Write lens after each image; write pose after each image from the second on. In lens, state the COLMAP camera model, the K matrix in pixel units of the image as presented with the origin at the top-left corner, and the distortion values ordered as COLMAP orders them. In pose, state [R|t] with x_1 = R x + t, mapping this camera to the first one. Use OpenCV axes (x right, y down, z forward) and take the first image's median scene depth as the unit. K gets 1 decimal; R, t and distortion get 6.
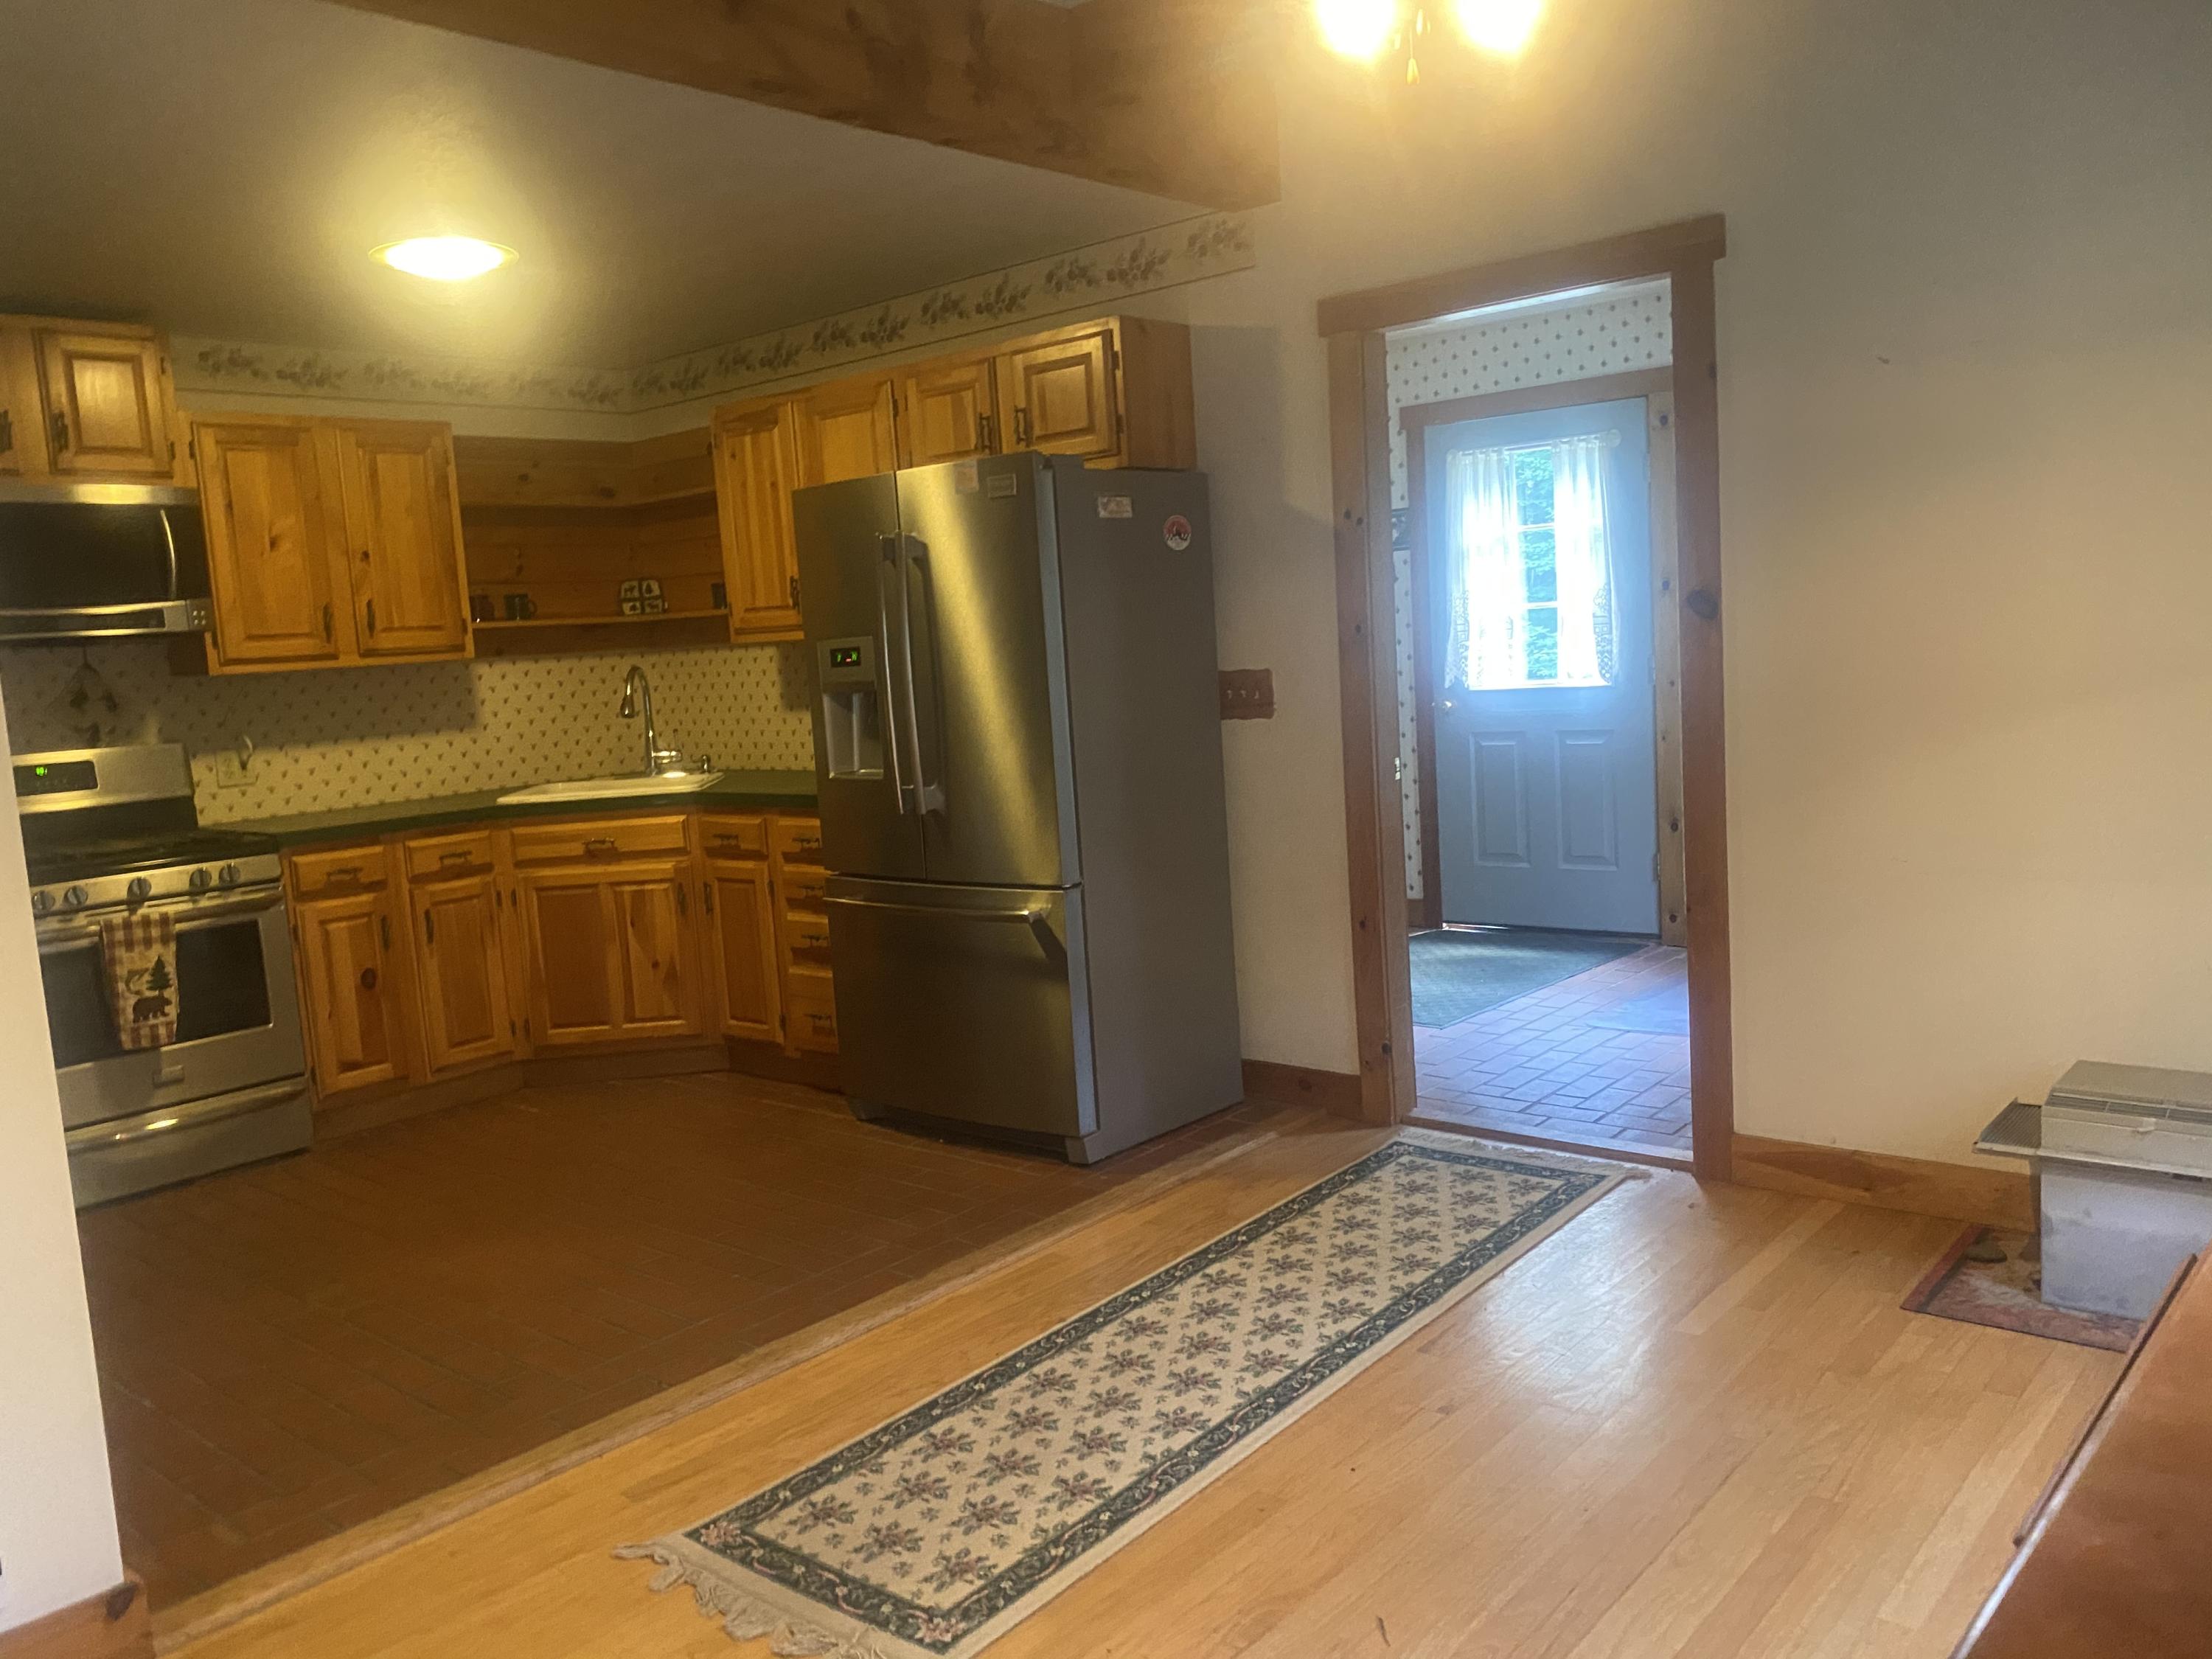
lens RADIAL K [[1686.9, 0, 1096.3], [0, 1686.9, 840.5], [0, 0, 1]] dist [-0.004397, 0.008876]
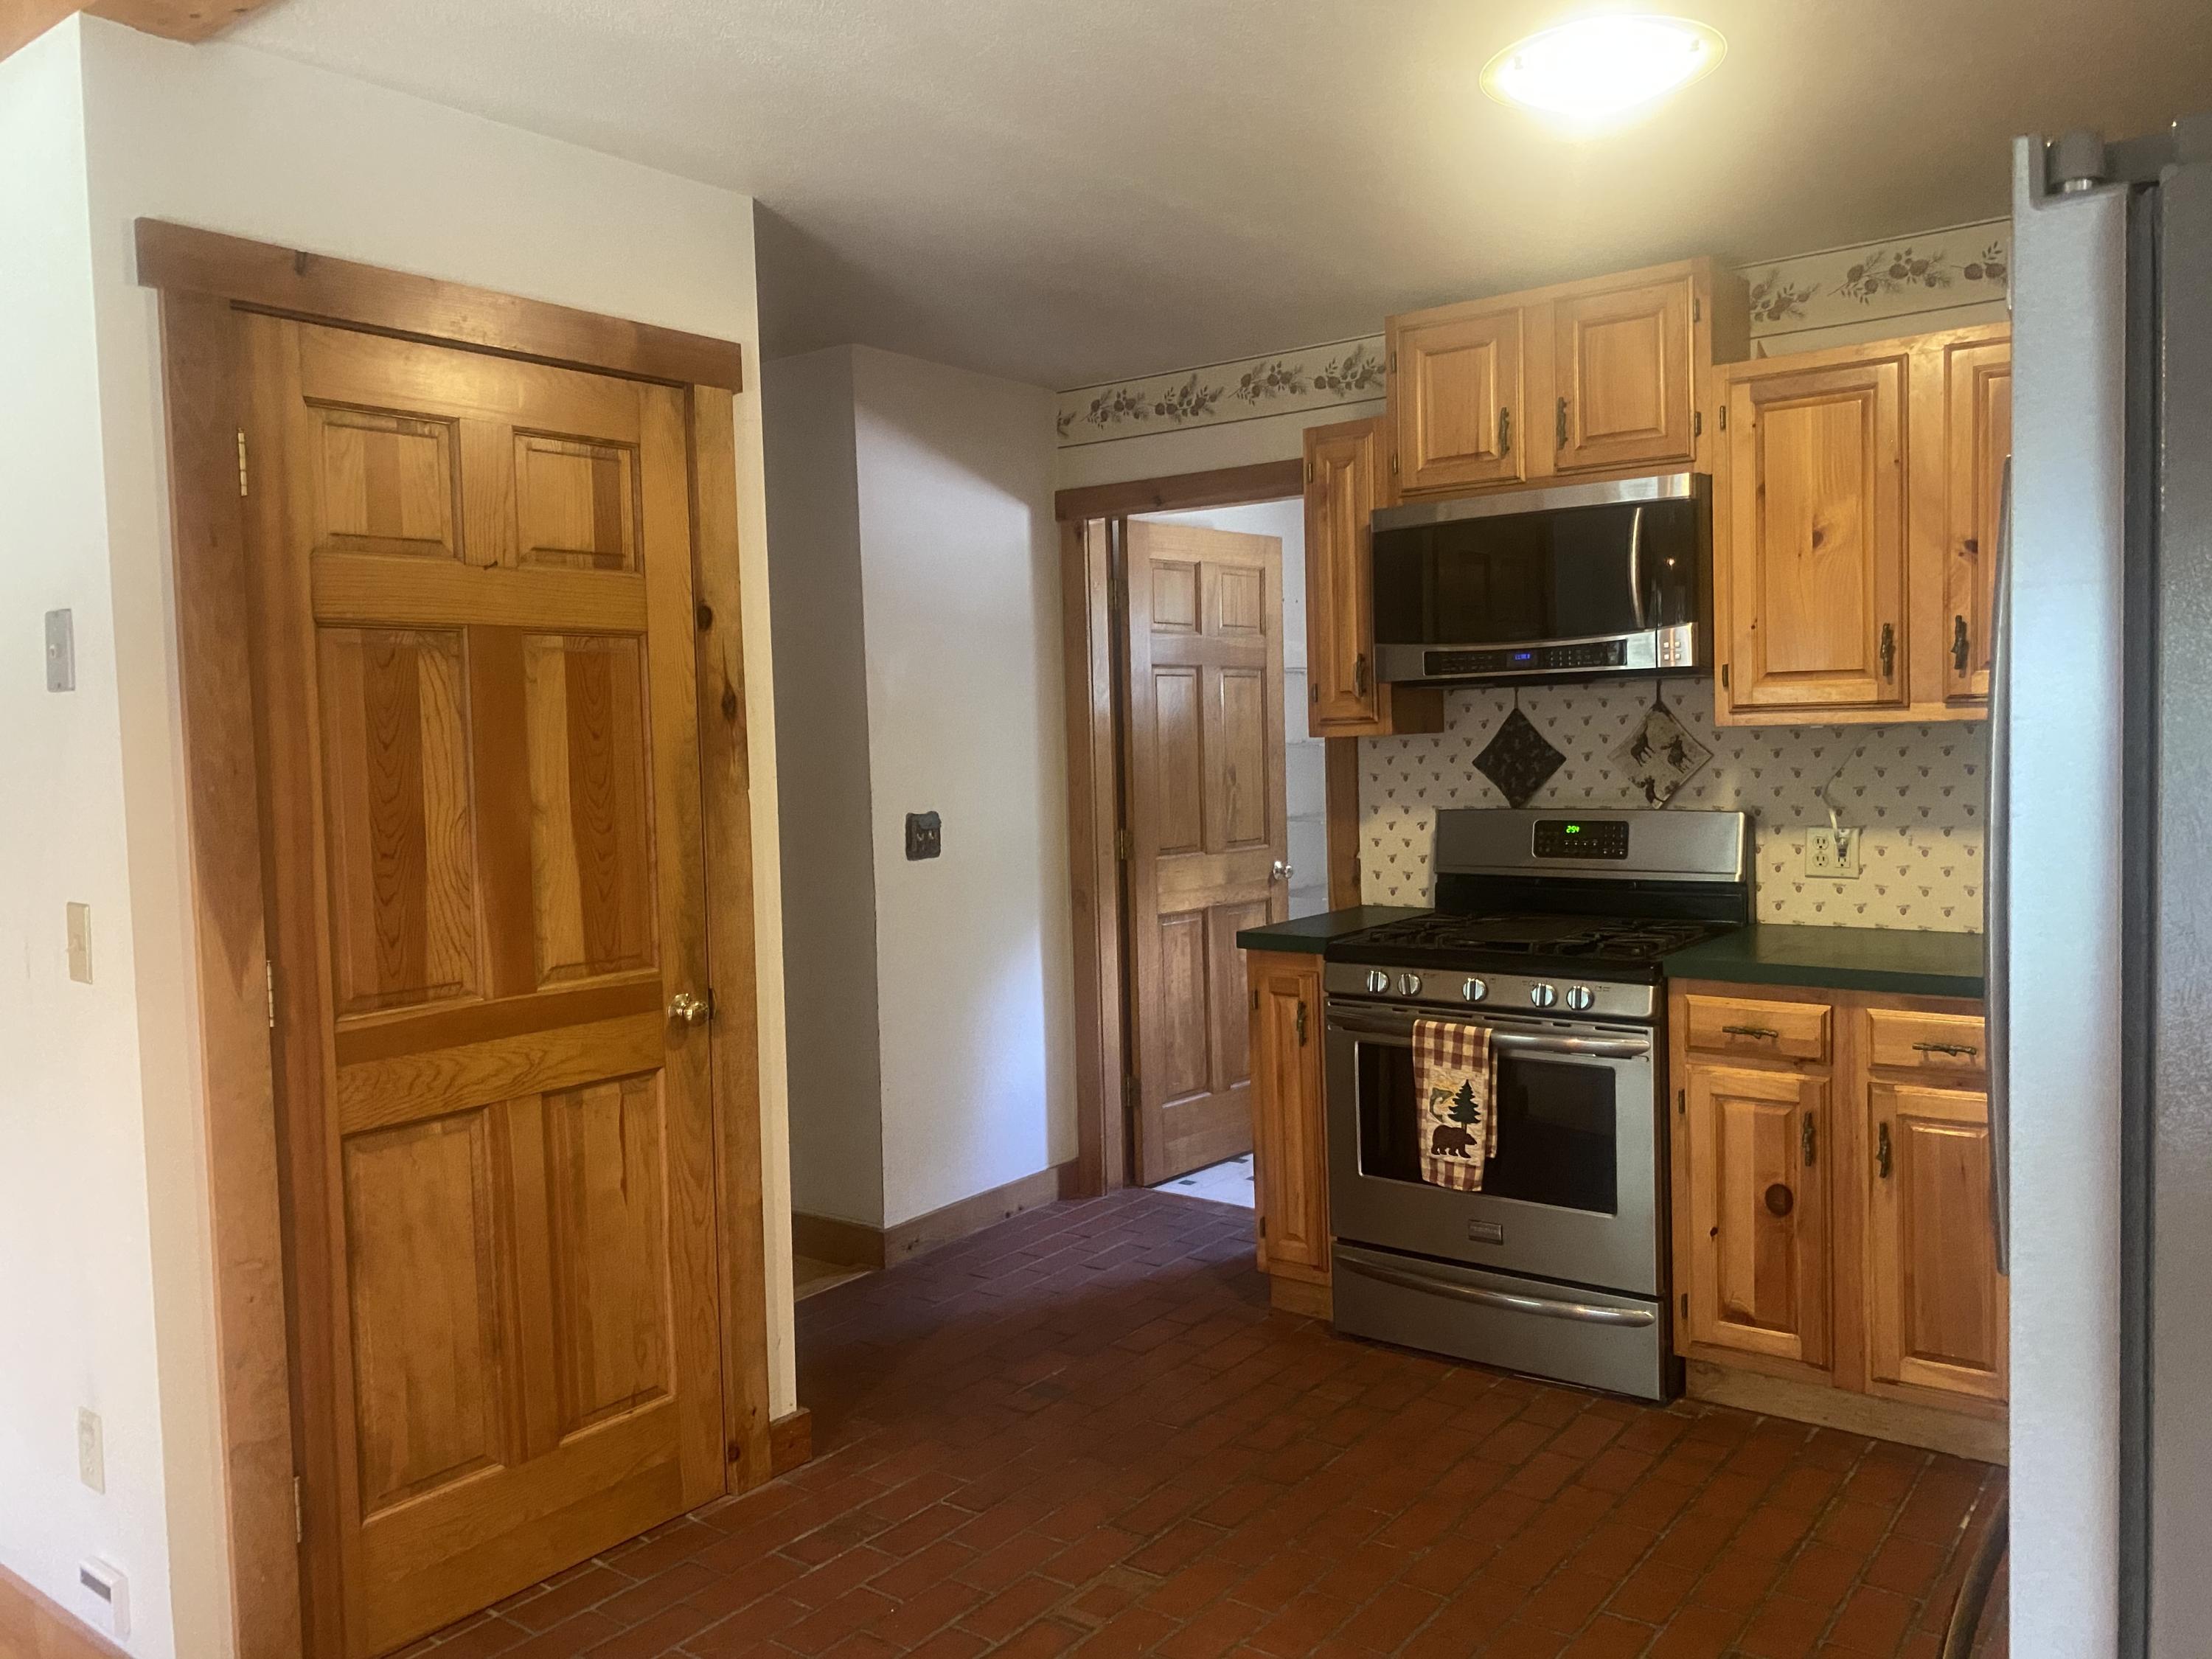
lens RADIAL K [[1686.9, 0, 1108.7], [0, 1686.9, 814.4], [0, 0, 1]] dist [-0.004397, 0.008876]
pose [[0.065154, 0.110560, -0.991732, 0.208576], [-0.101925, 0.989383, 0.103602, -0.121418], [0.992656, 0.094332, 0.075731, 0.765537]]
